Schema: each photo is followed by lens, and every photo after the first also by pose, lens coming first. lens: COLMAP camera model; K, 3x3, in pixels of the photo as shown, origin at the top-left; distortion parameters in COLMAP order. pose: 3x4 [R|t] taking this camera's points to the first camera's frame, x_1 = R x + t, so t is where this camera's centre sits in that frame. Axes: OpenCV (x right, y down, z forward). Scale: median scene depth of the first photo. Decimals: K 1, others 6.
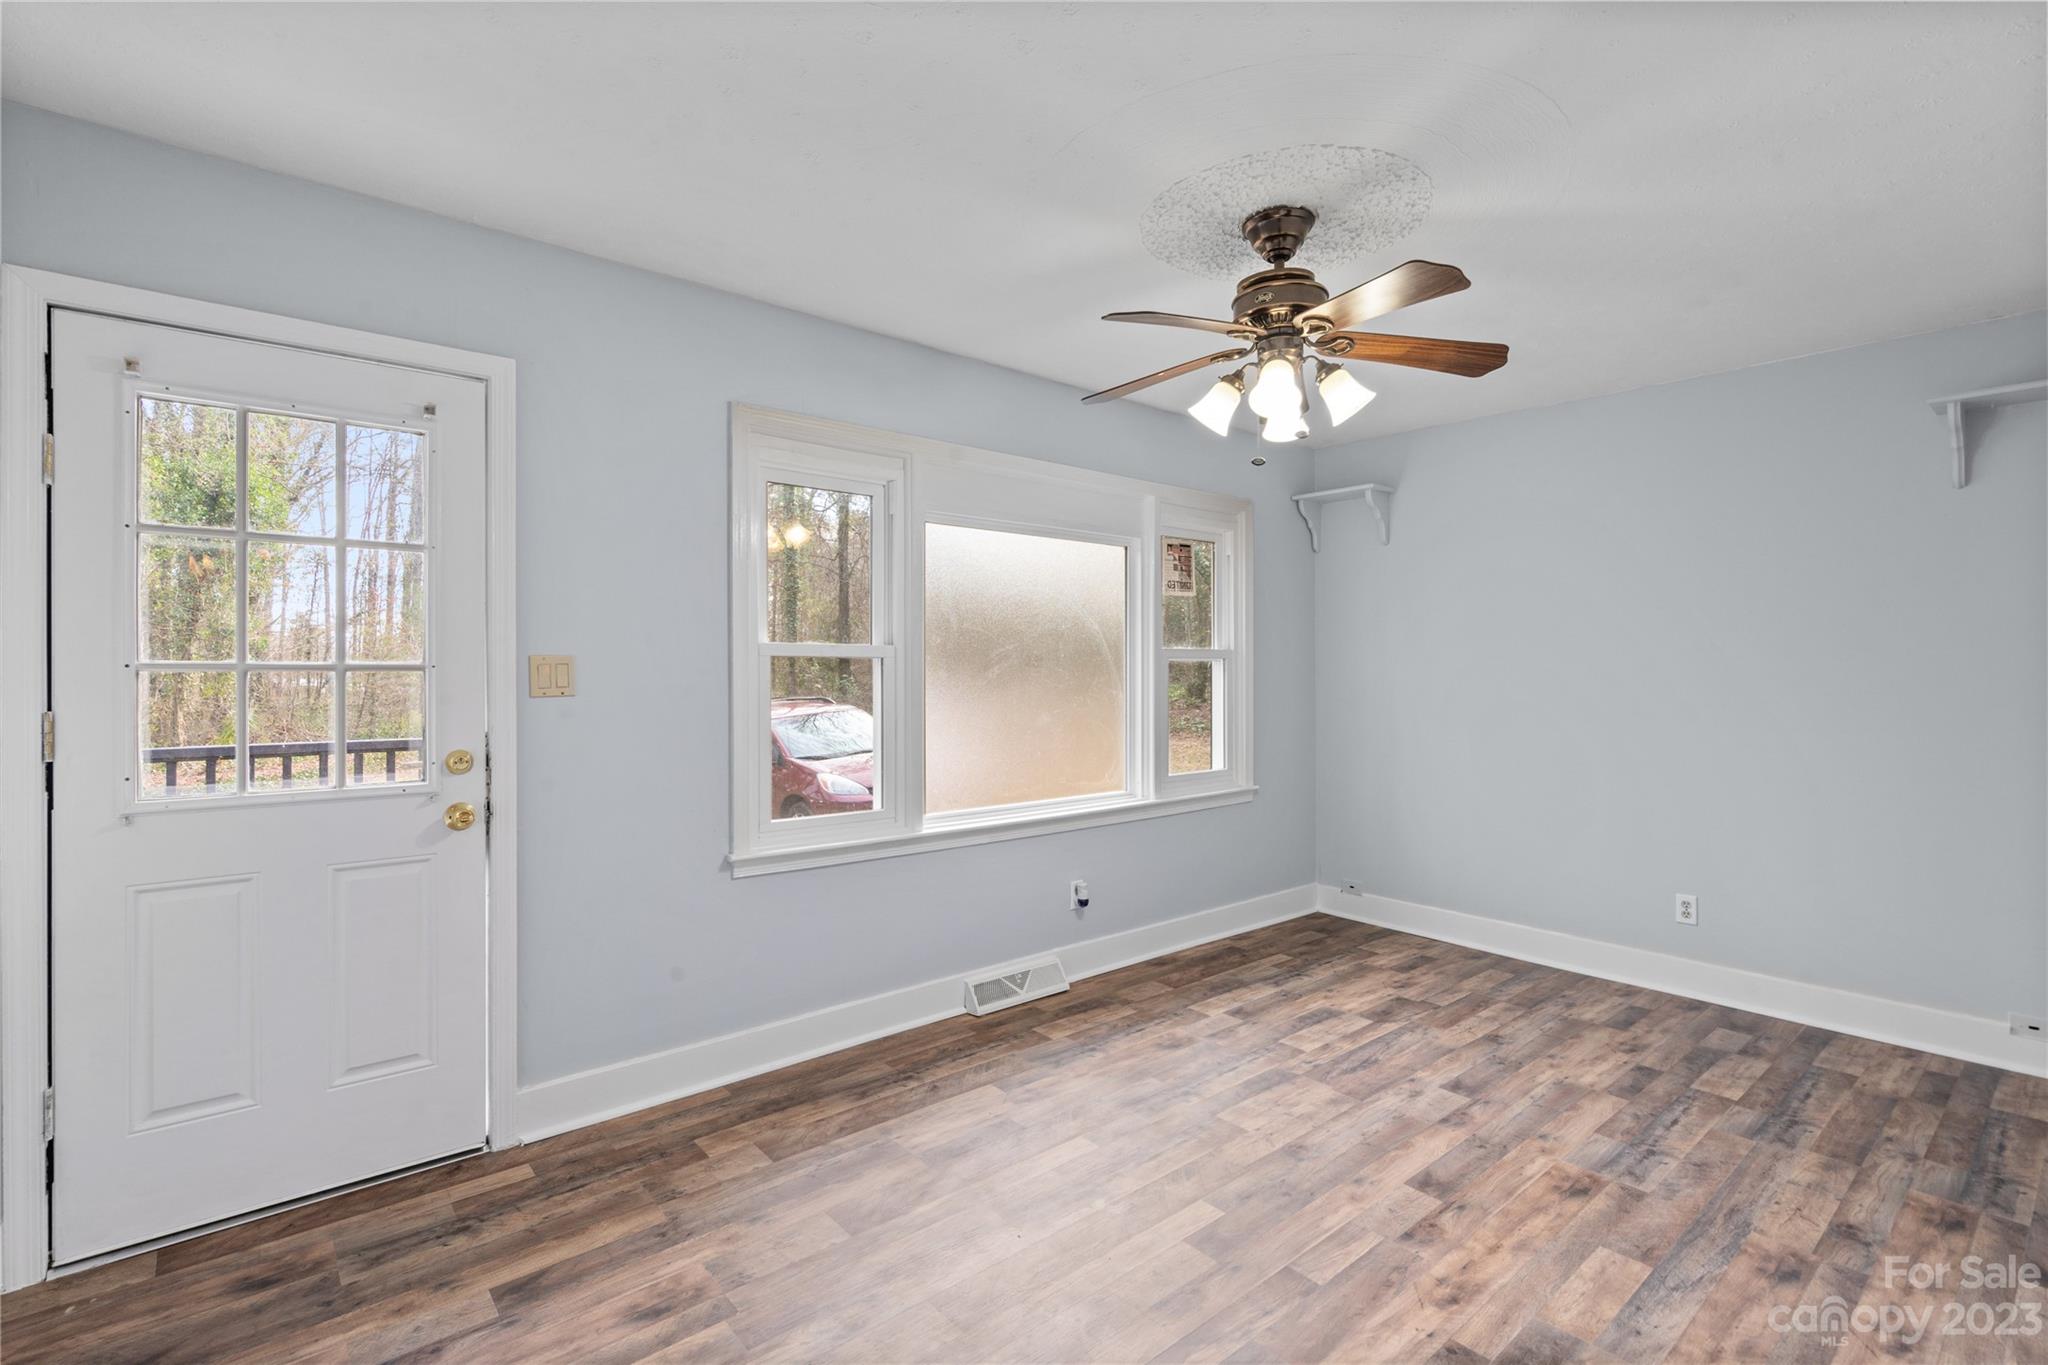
lens RADIAL K [[957.9, 0, 1016.4], [0, 957.9, 672.2], [0, 0, 1]] dist [0.000630, 0.001381]
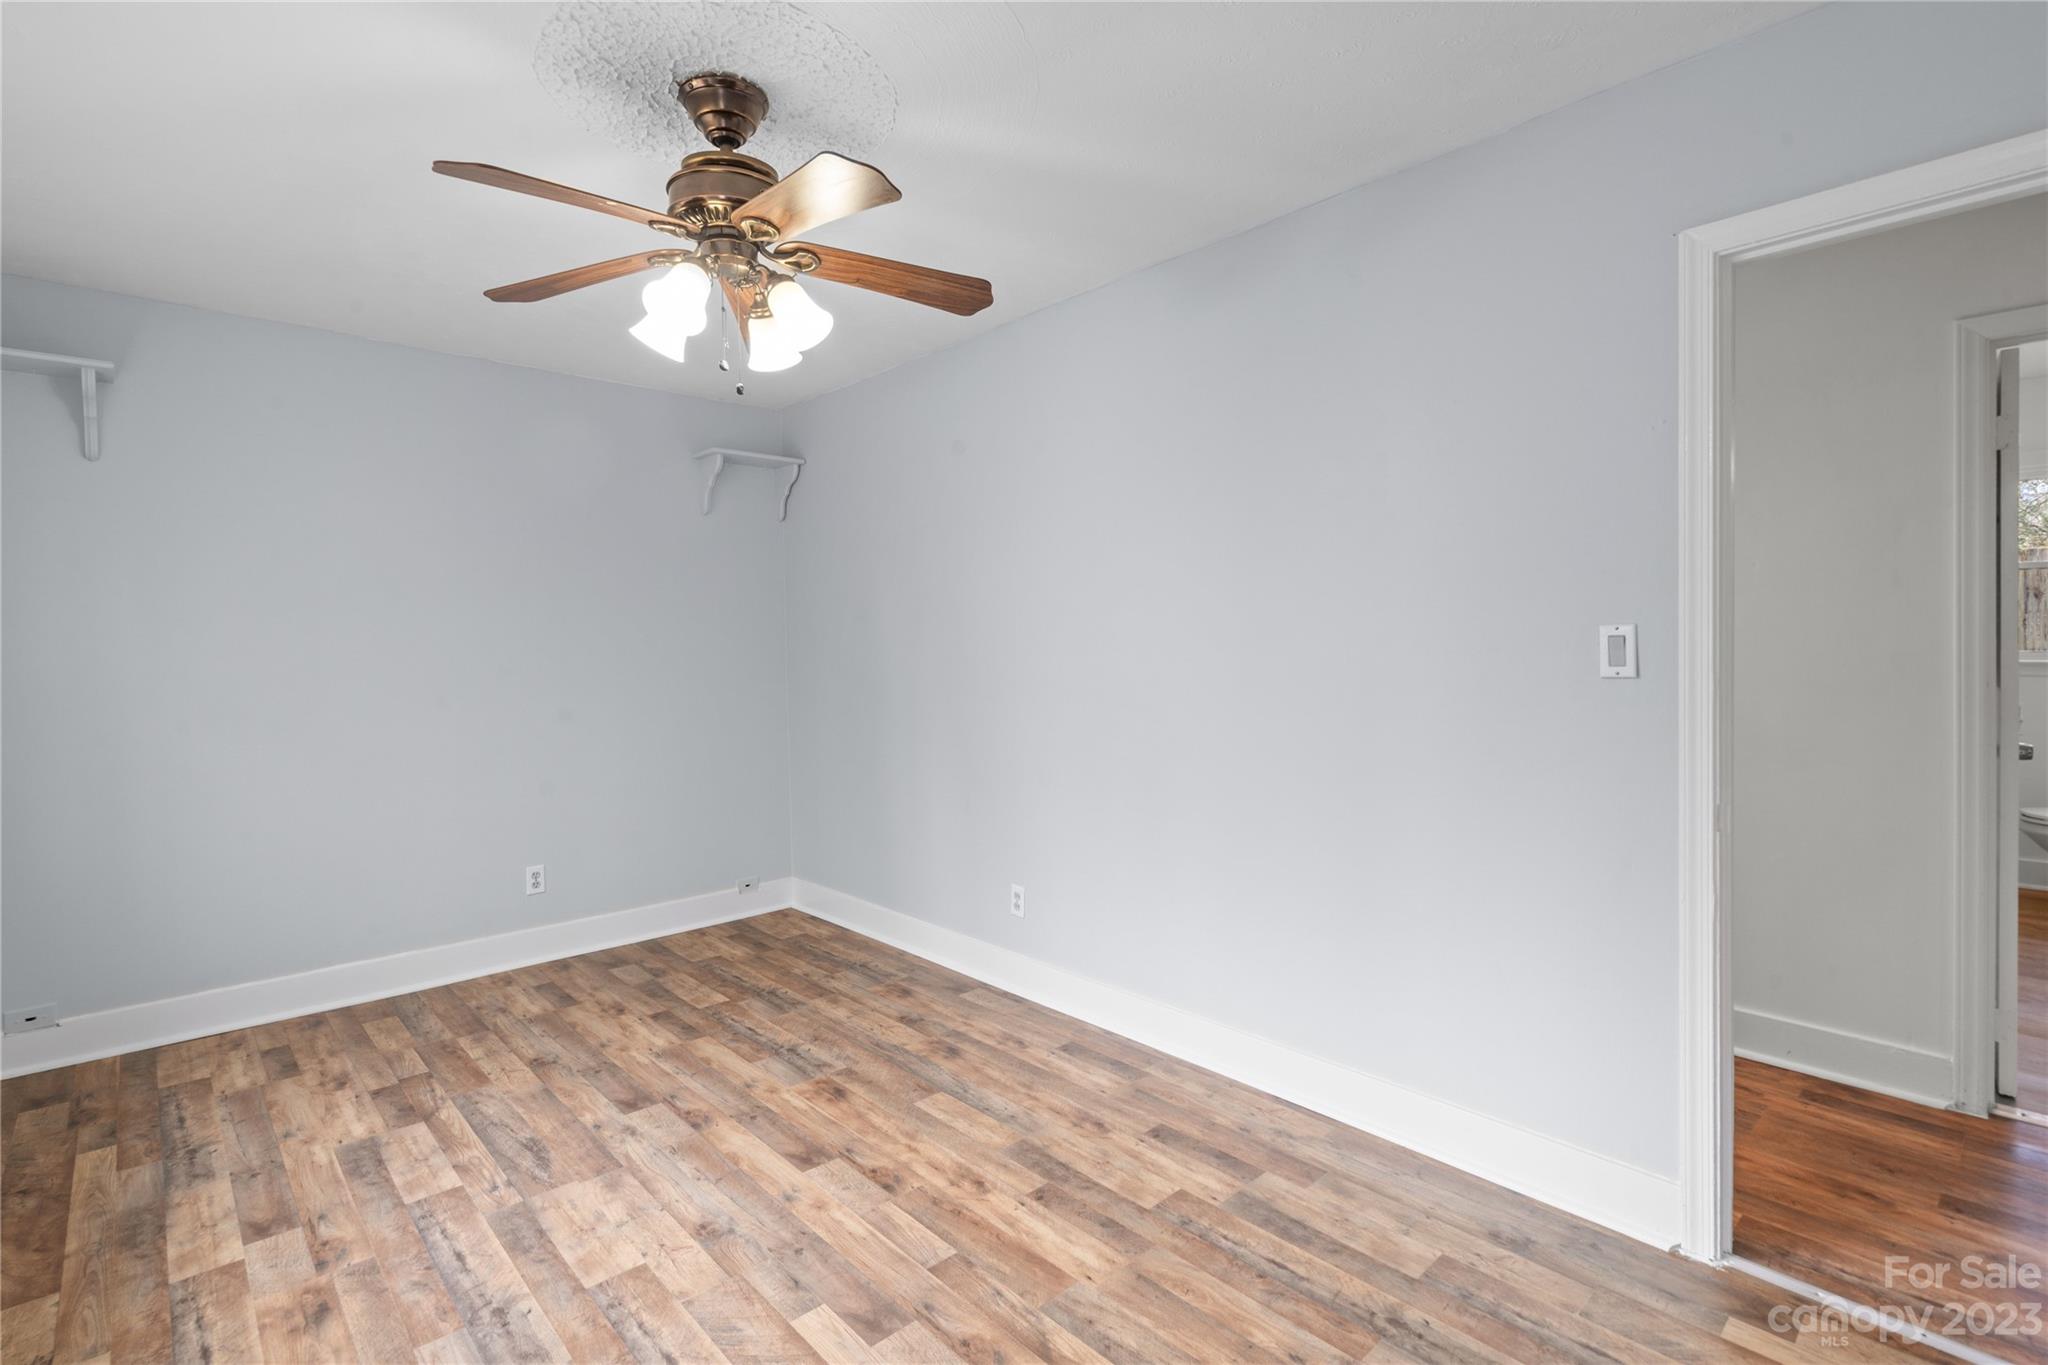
lens RADIAL K [[957.9, 0, 1026.1], [0, 957.9, 681.4], [0, 0, 1]] dist [0.000630, 0.001381]
pose [[-0.054264, -0.043472, 0.997580, -0.432308], [0.018030, 0.998846, 0.044508, -0.007993], [-0.998364, 0.020402, -0.053417, 0.616703]]
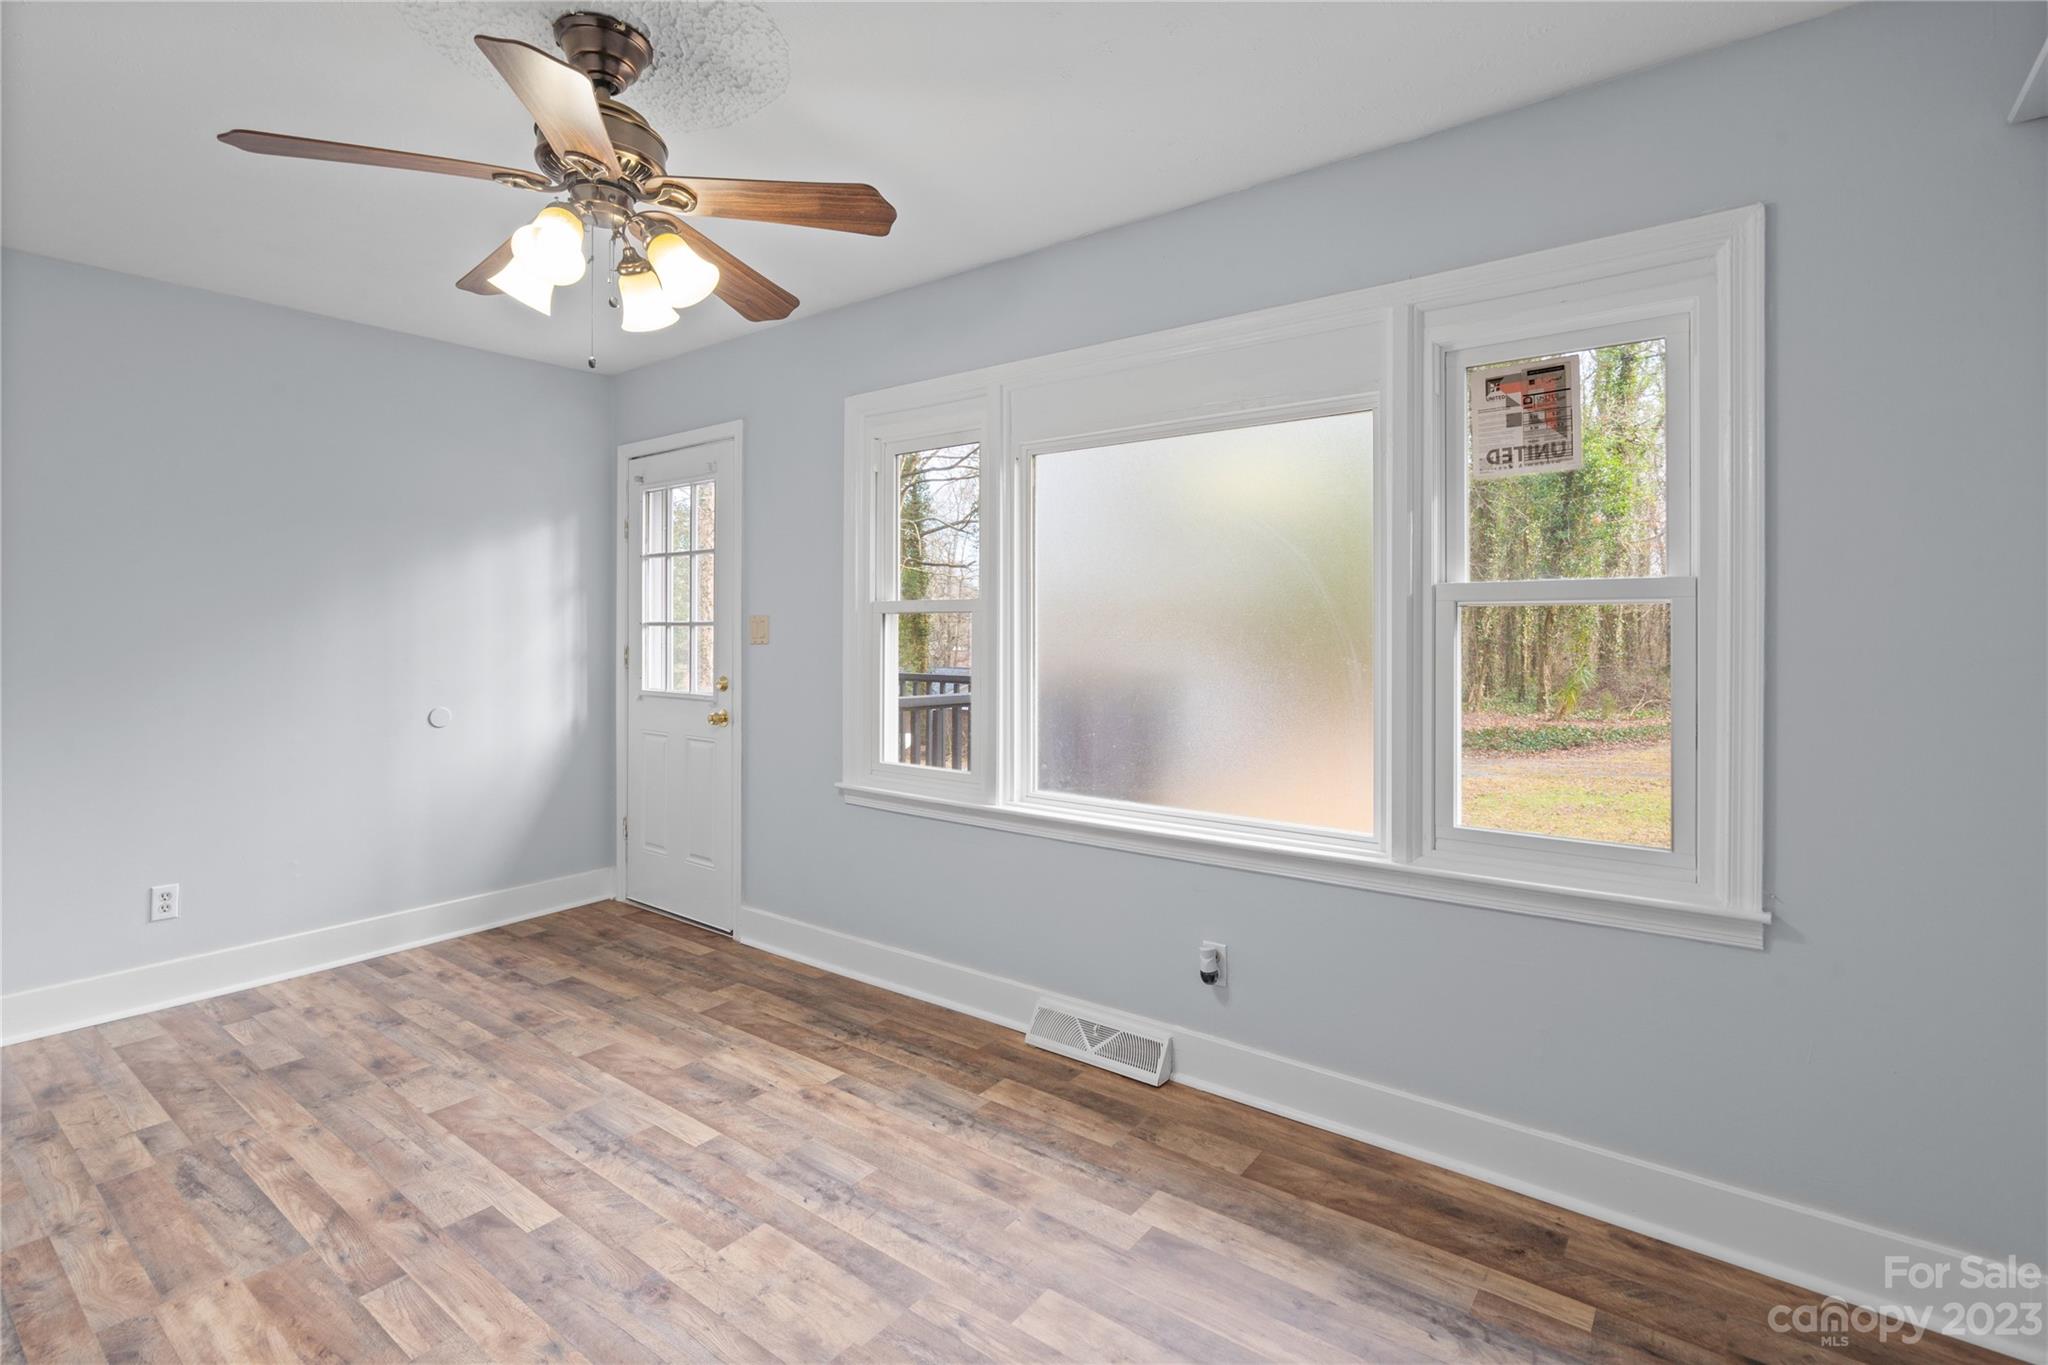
lens RADIAL K [[957.9, 0, 1004.6], [0, 957.9, 630.1], [0, 0, 1]] dist [0.000630, 0.001381]
pose [[0.205925, 0.001795, -0.978566, 0.850568], [-0.002747, 0.999995, 0.001256, 0.000890], [0.978564, 0.002430, 0.205929, 0.898423]]
